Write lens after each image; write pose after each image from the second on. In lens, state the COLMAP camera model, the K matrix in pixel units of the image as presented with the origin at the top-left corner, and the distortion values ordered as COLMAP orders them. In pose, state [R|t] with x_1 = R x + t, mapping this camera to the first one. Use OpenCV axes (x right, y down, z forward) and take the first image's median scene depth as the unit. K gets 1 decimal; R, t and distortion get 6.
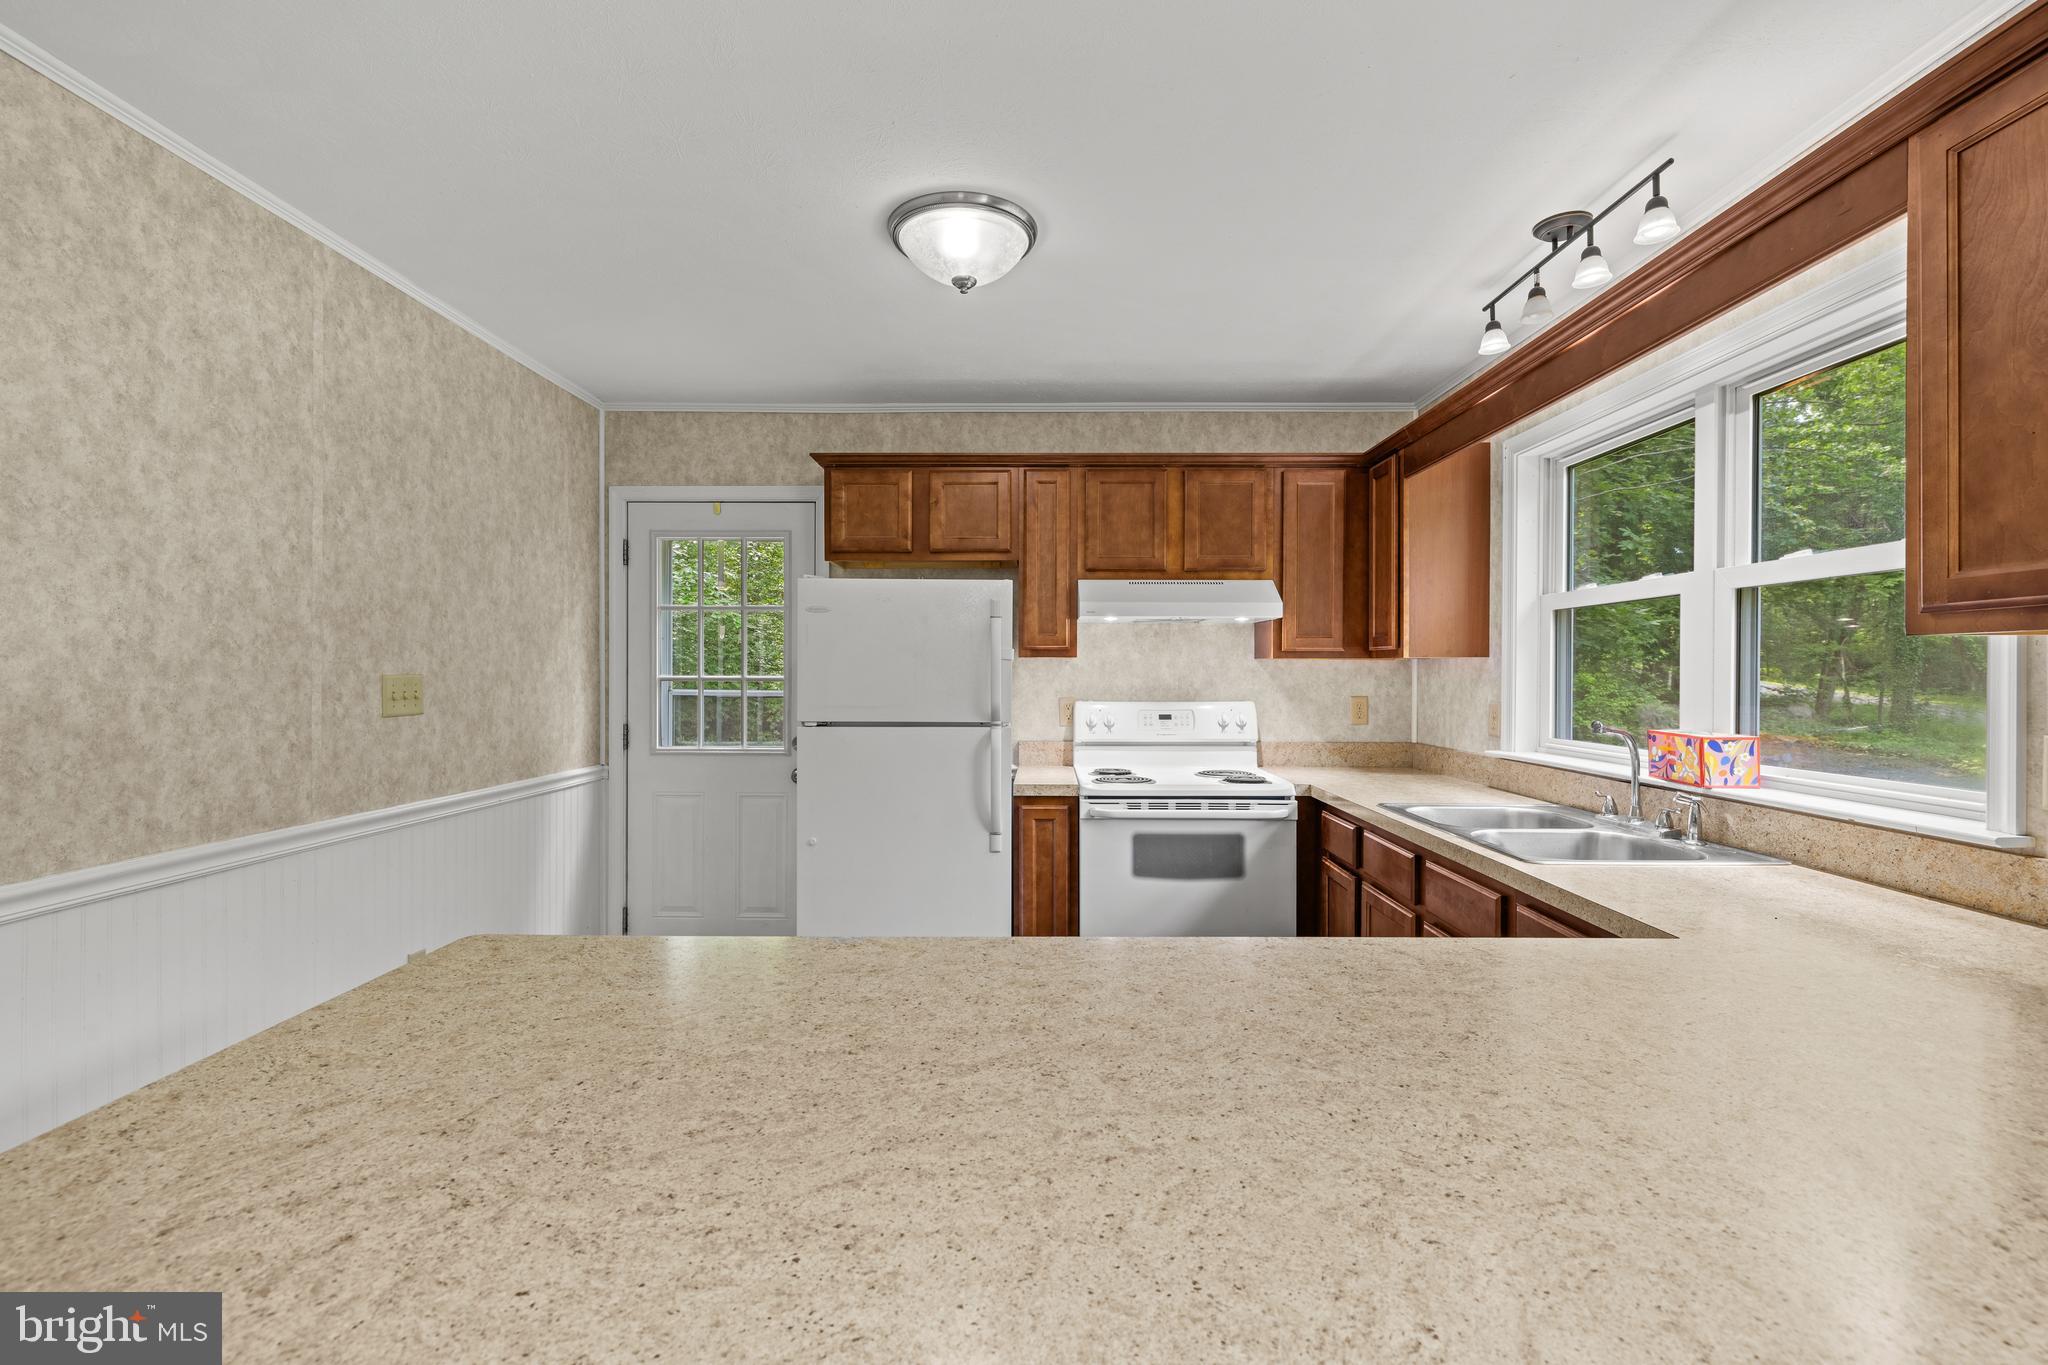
lens RADIAL K [[894.5, 0, 1022.2], [0, 894.5, 678.2], [0, 0, 1]] dist [0.004500, 0.000119]
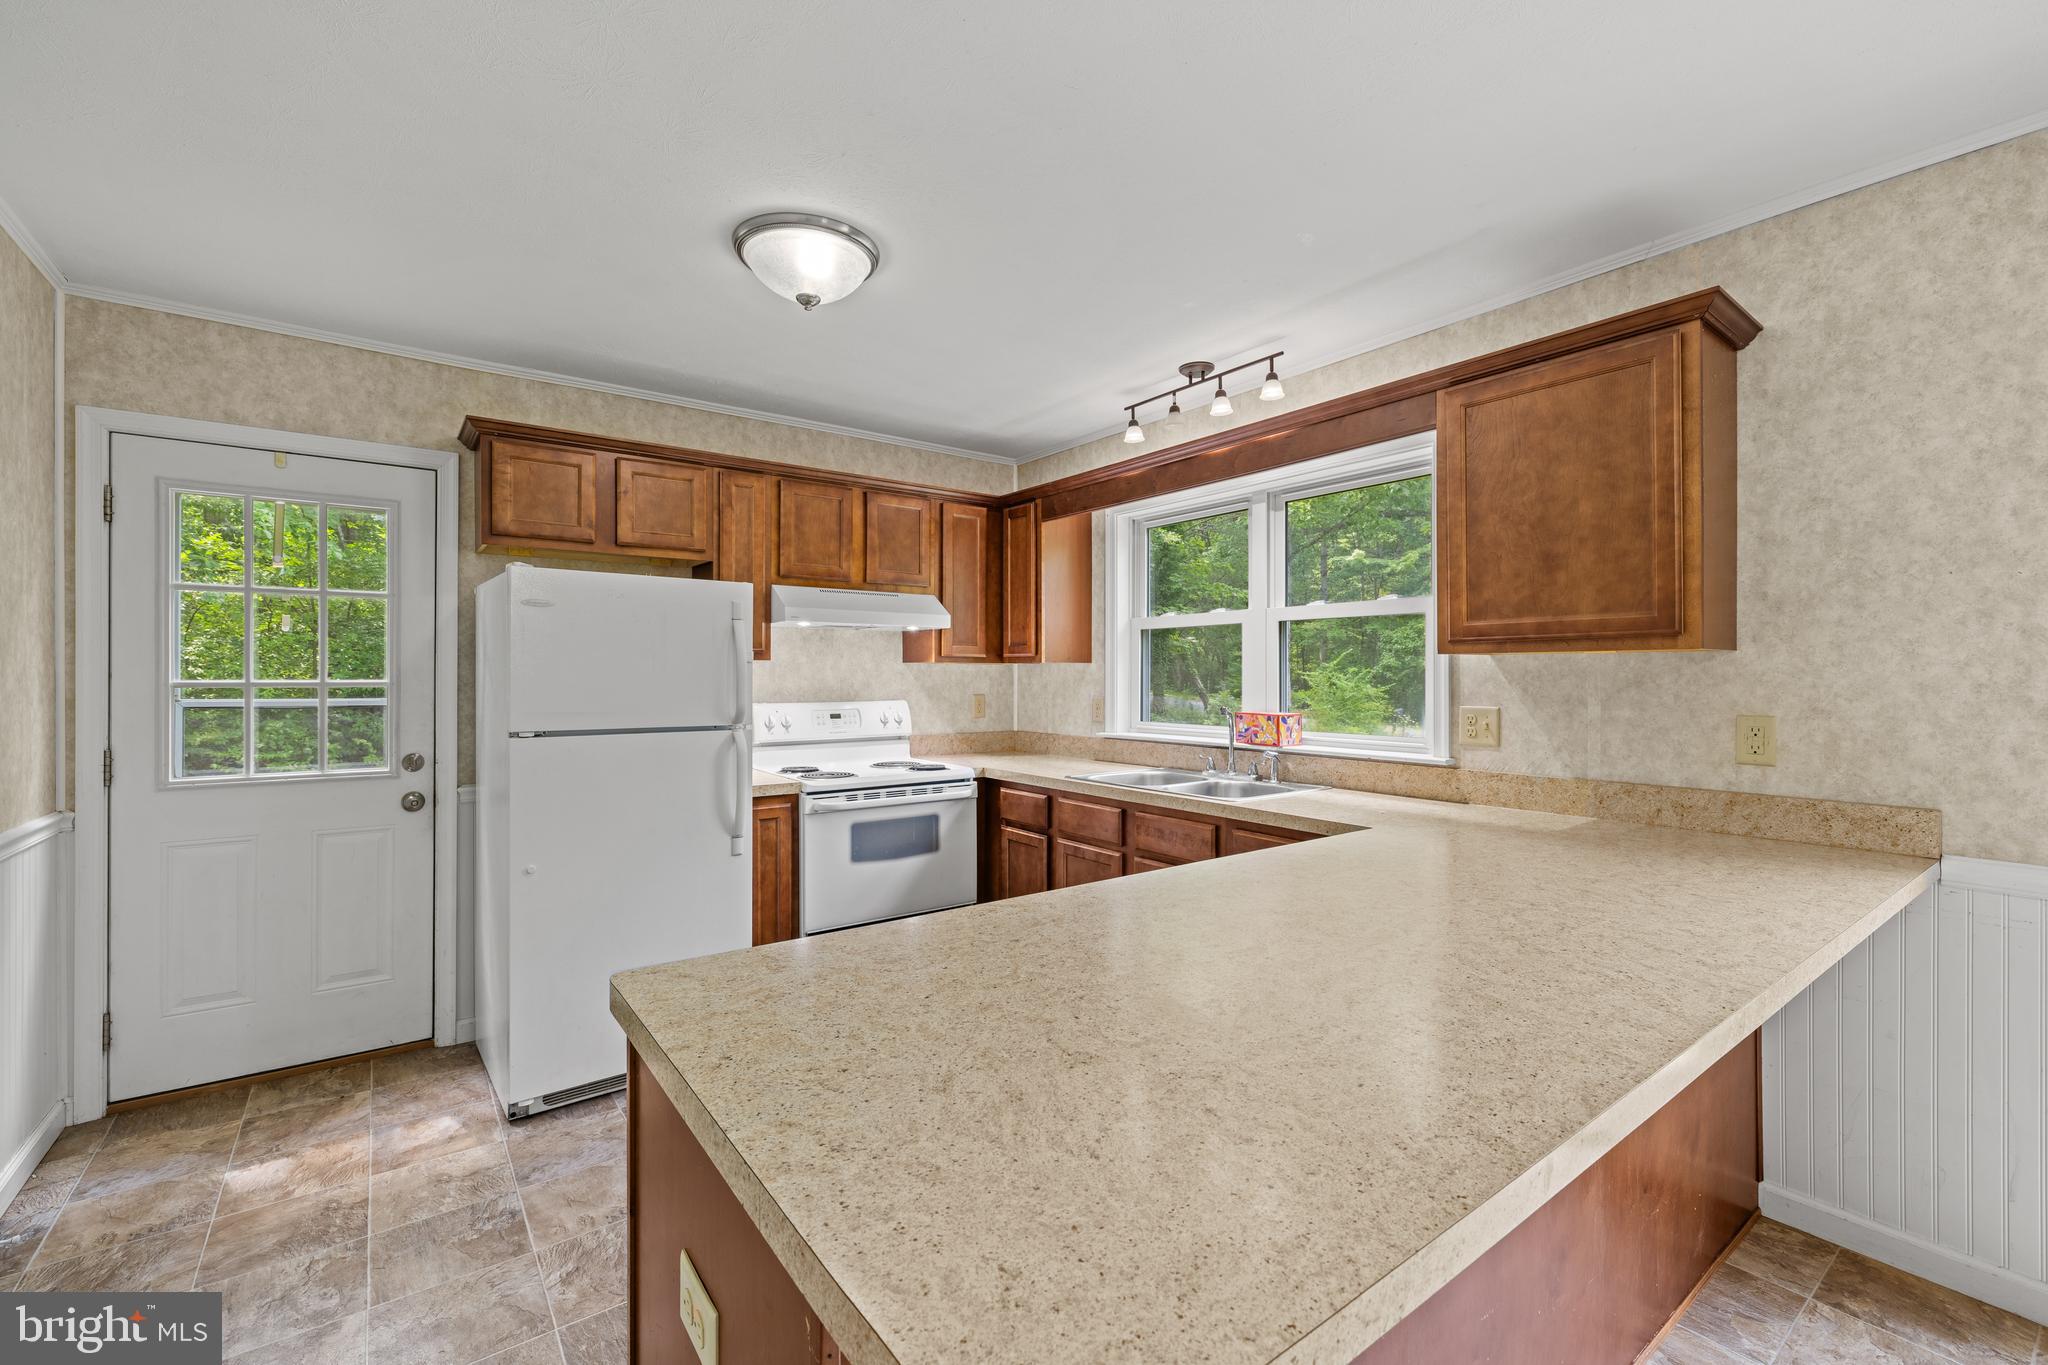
lens RADIAL K [[869.9, 0, 1024.9], [0, 869.9, 678.4], [0, 0, 1]] dist [0.001478, 0.000214]
pose [[0.794094, -0.003904, 0.607782, -0.315662], [0.005480, 0.999985, -0.000737, -0.000040], [-0.607770, 0.003916, 0.794104, 0.029838]]
